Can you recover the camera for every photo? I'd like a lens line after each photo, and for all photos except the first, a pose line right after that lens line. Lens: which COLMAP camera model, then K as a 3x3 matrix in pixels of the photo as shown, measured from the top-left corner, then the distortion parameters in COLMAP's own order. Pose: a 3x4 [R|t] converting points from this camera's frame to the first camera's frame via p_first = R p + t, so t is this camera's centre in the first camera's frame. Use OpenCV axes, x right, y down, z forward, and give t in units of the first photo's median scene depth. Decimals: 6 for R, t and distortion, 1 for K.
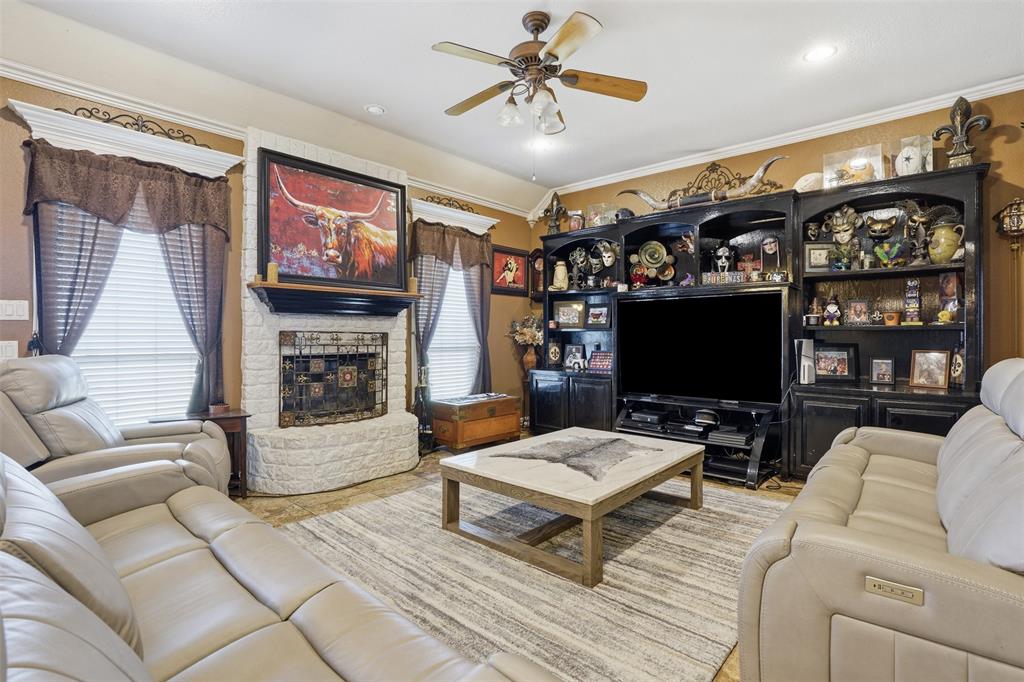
lens RADIAL K [[483.1, 0, 518.1], [0, 483.1, 333.0], [0, 0, 1]] dist [-0.016993, 0.001164]
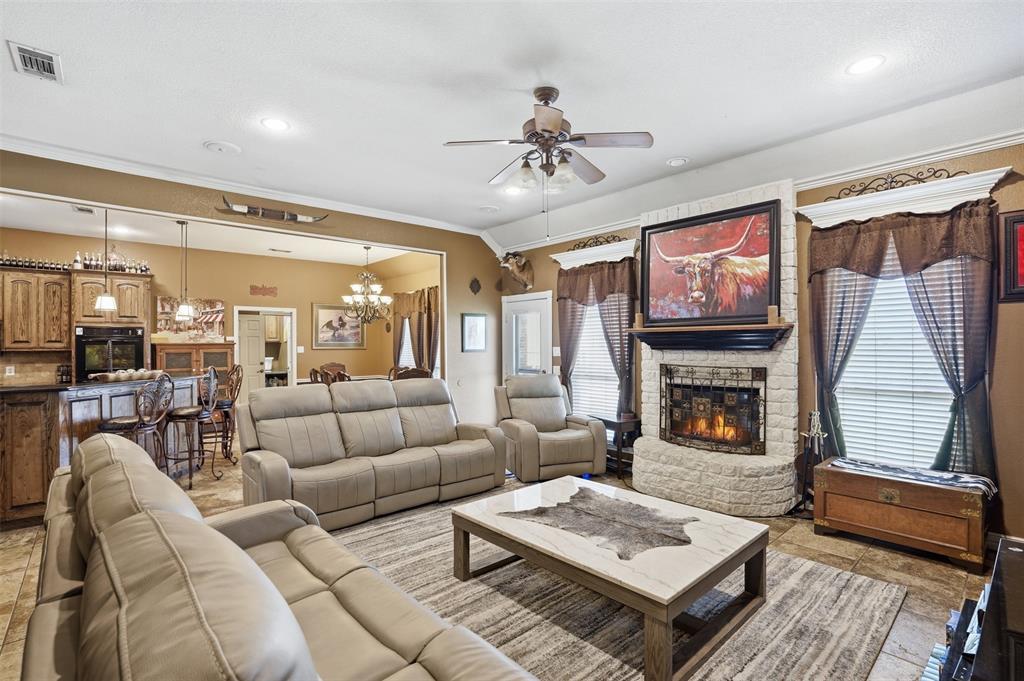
lens RADIAL K [[483.1, 0, 519.1], [0, 483.1, 349.1], [0, 0, 1]] dist [-0.016993, 0.001164]
pose [[-0.098865, 0.002992, -0.995096, 0.752928], [0.000869, 0.999995, 0.002920, -0.042808], [0.995100, -0.000576, -0.098867, 0.694289]]
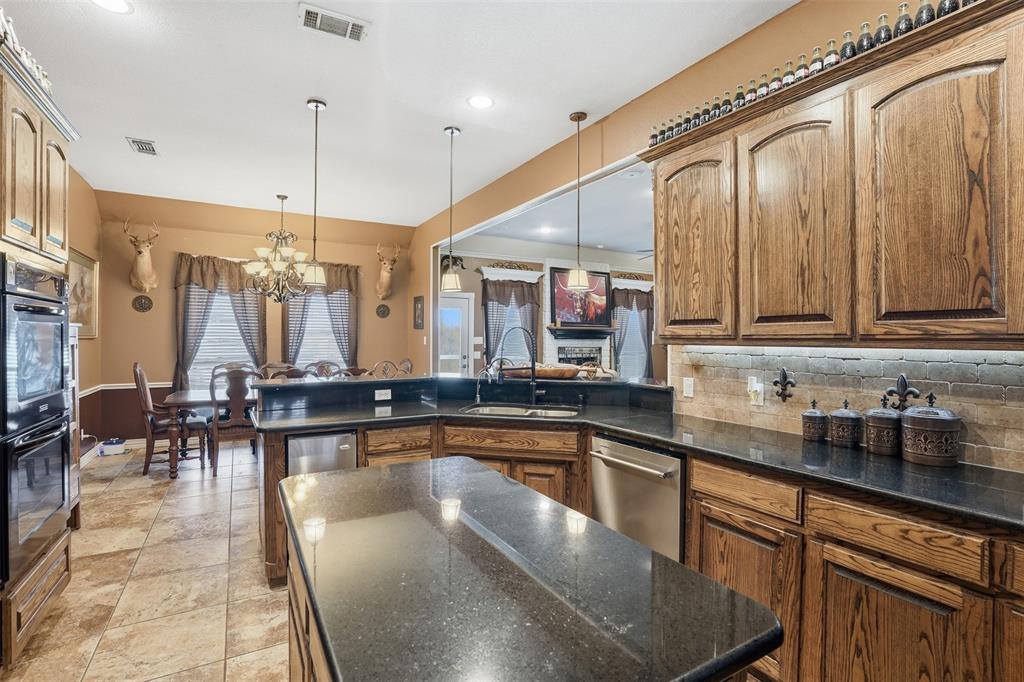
lens RADIAL K [[483.1, 0, 514.0], [0, 483.1, 336.2], [0, 0, 1]] dist [-0.016993, 0.001164]
pose [[0.951917, -0.002267, -0.306348, -0.001095], [0.001347, 0.999994, -0.003213, -0.043566], [0.306354, 0.002646, 0.951914, -1.124223]]
